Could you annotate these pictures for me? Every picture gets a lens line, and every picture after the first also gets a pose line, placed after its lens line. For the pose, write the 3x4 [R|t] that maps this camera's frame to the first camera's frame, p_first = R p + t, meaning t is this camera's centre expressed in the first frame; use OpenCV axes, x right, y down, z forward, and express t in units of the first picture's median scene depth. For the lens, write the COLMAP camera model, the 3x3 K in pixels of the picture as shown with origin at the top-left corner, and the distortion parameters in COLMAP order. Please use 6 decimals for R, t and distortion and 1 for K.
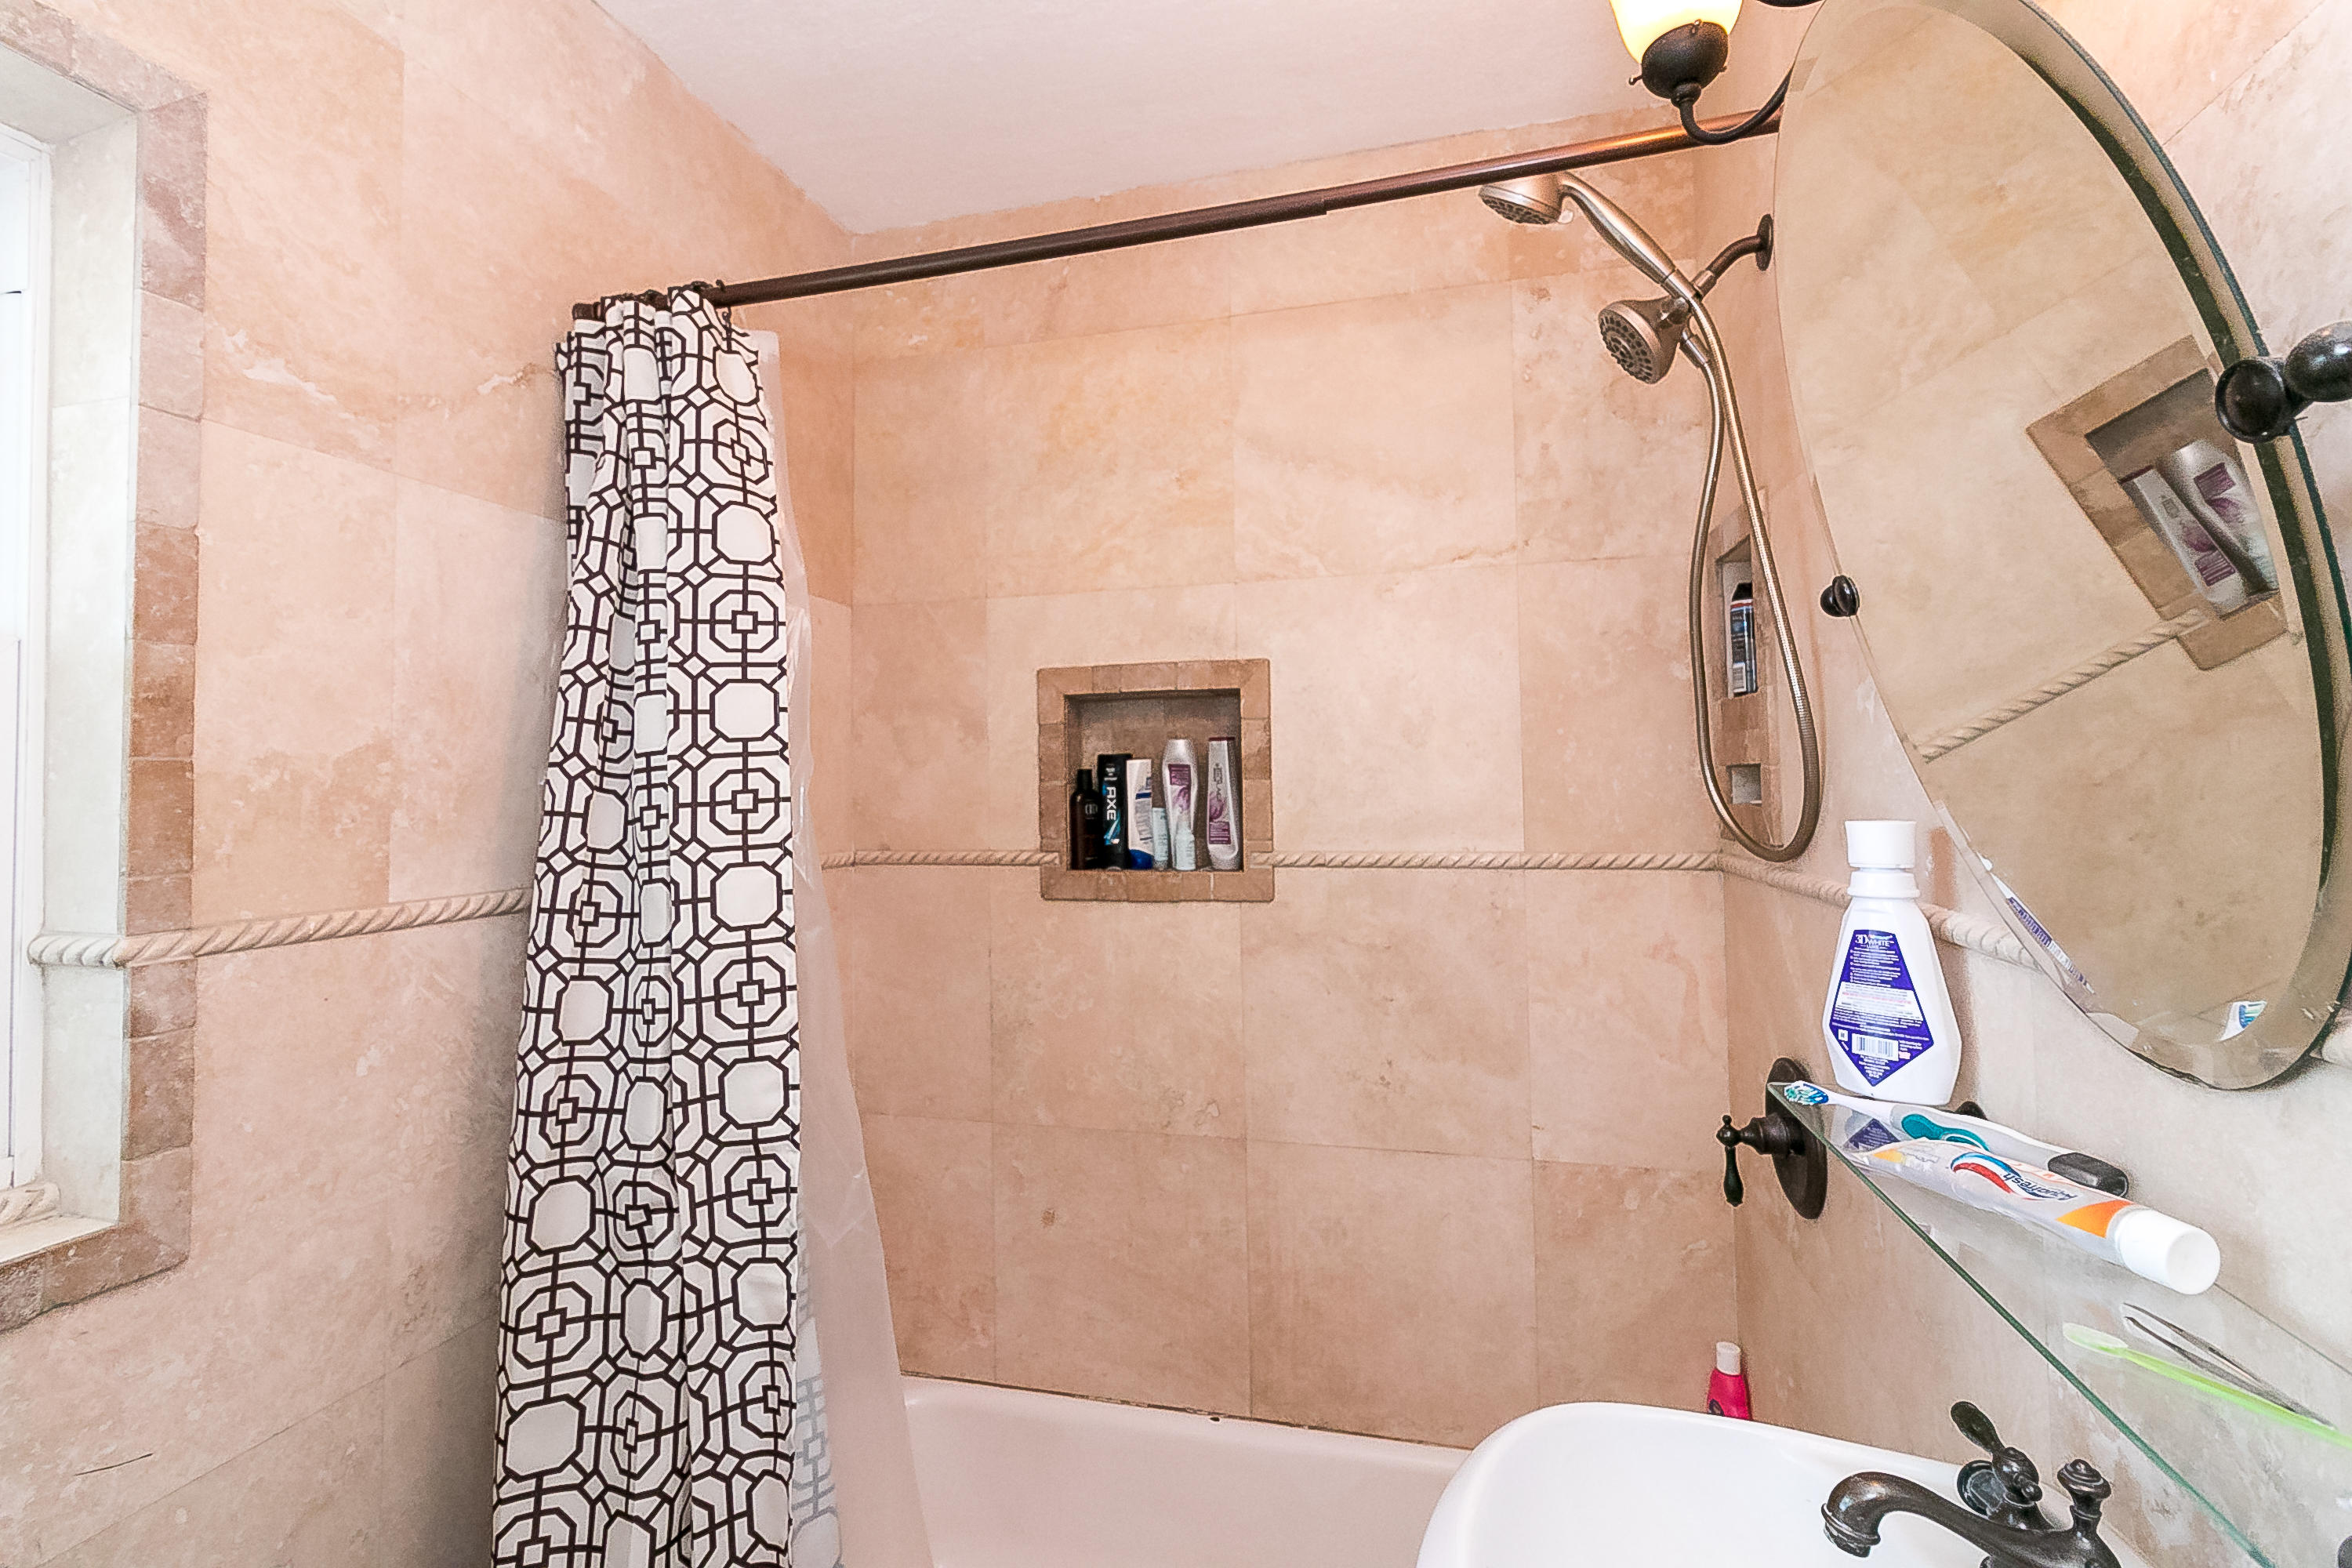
lens RADIAL K [[1099.9, 0, 1177.1], [0, 1099.9, 763.2], [0, 0, 1]] dist [0.006102, 0.000659]
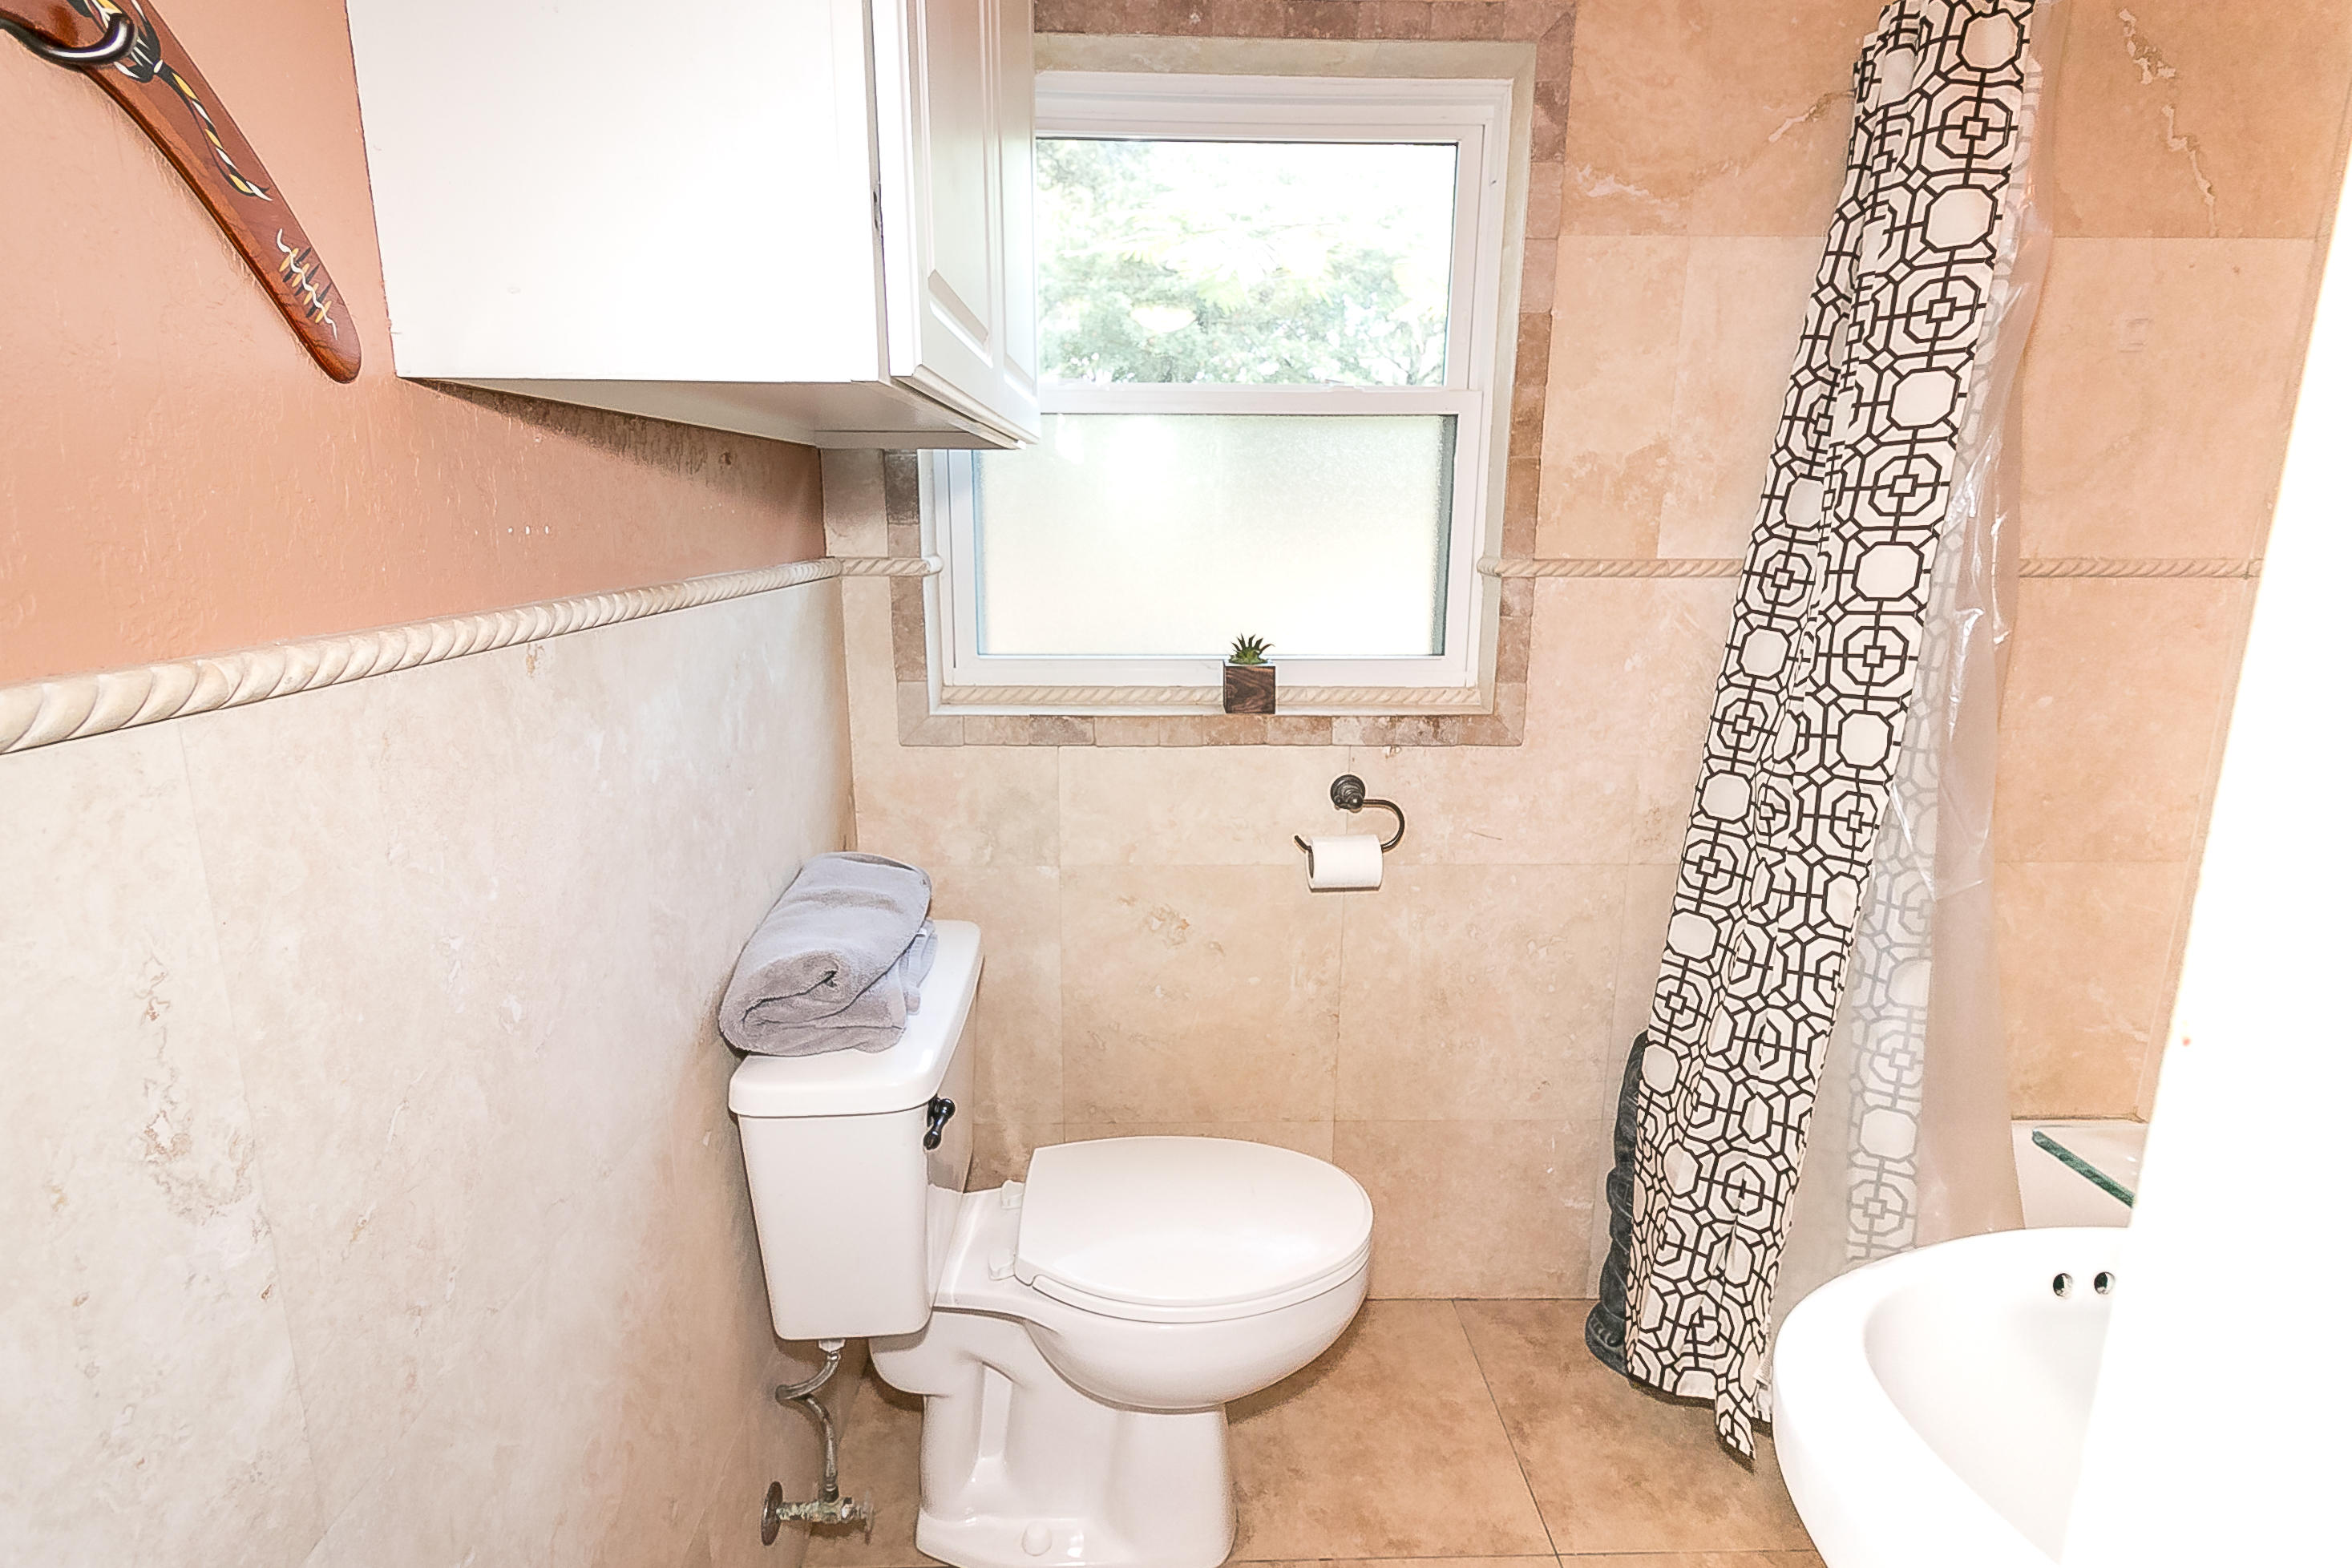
lens RADIAL K [[1099.9, 0, 1182.8], [0, 1099.9, 780.5], [0, 0, 1]] dist [0.006102, 0.000659]
pose [[0.296846, 0.242921, -0.923511, 0.513215], [0.014448, 0.965849, 0.258702, 0.024494], [0.954816, -0.090138, 0.283198, -0.037200]]
